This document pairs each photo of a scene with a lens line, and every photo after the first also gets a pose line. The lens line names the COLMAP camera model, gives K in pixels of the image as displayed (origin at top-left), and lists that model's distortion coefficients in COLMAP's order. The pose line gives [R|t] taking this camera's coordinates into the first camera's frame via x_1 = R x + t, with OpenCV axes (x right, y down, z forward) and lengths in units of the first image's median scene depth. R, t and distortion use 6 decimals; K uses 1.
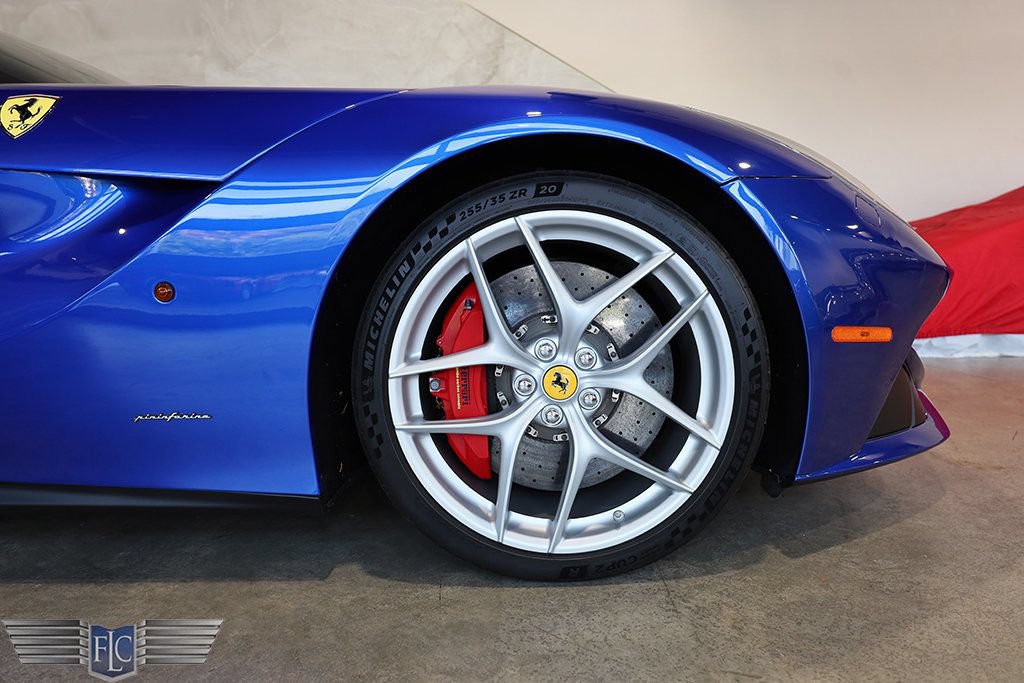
lens RADIAL K [[702.3, 0, 504.3], [0, 702.3, 338.4], [0, 0, 1]] dist [0.006327, 0.004531]
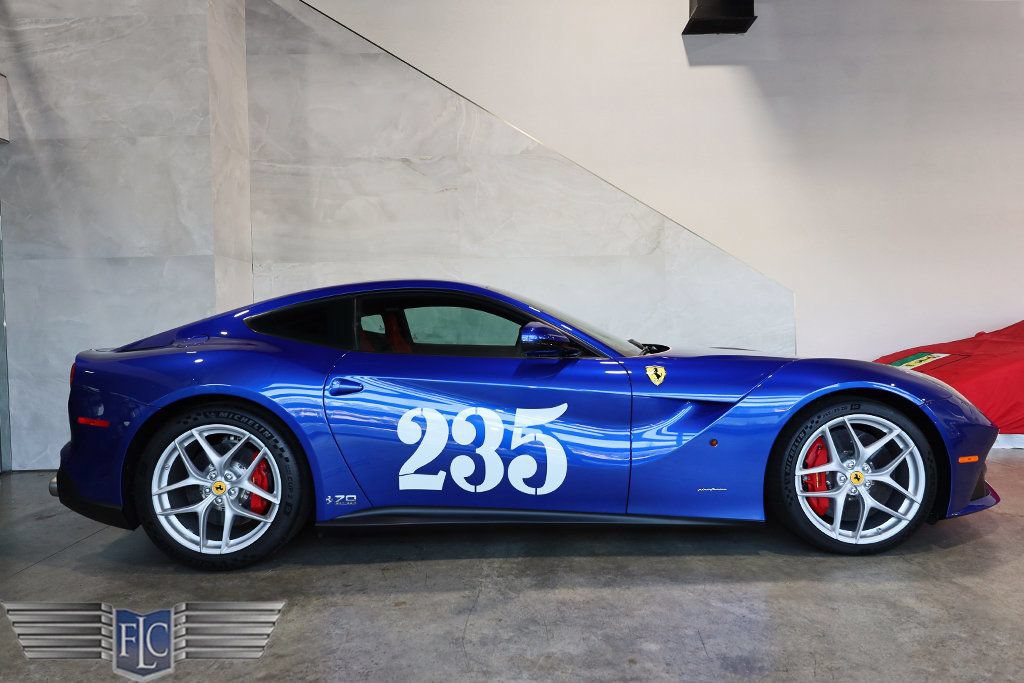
lens RADIAL K [[702.3, 0, 516.5], [0, 702.3, 342.7], [0, 0, 1]] dist [0.006327, 0.004531]
pose [[0.999901, 0.009455, 0.010467, -1.226591], [-0.008547, 0.996454, -0.083701, -0.210138], [-0.011221, 0.083603, 0.996436, -1.654623]]
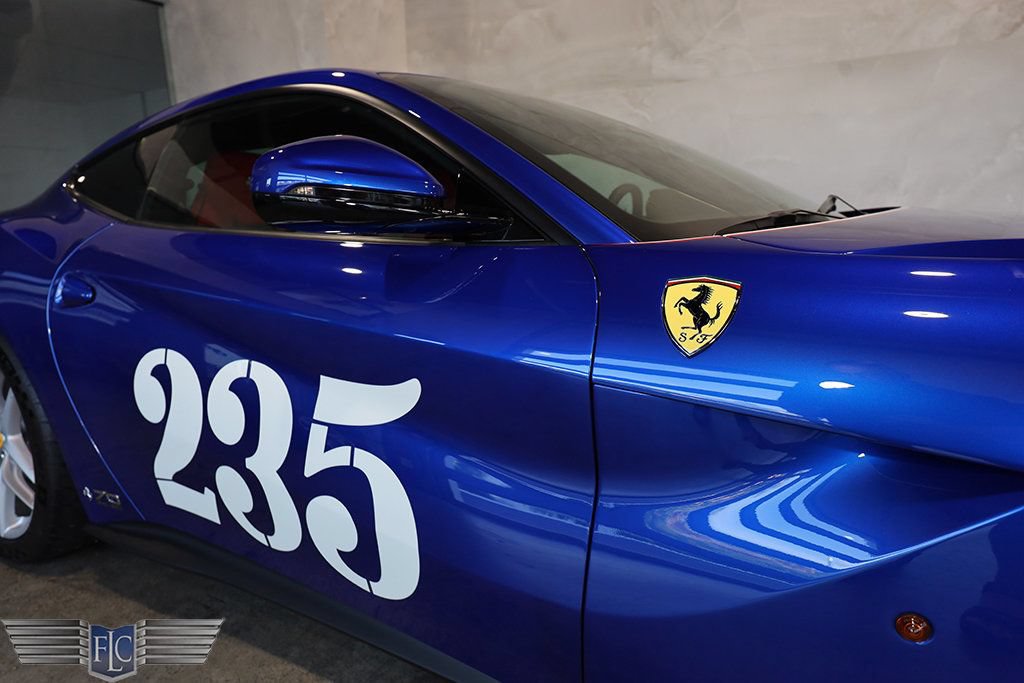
lens RADIAL K [[632.9, 0, 502.5], [0, 632.9, 340.6], [0, 0, 1]] dist [0.015460, -0.002601]
pose [[0.870902, 0.098633, -0.481458, -0.534043], [-0.043977, 0.991364, 0.123544, -0.357323], [0.489486, -0.086422, 0.867718, 0.343586]]
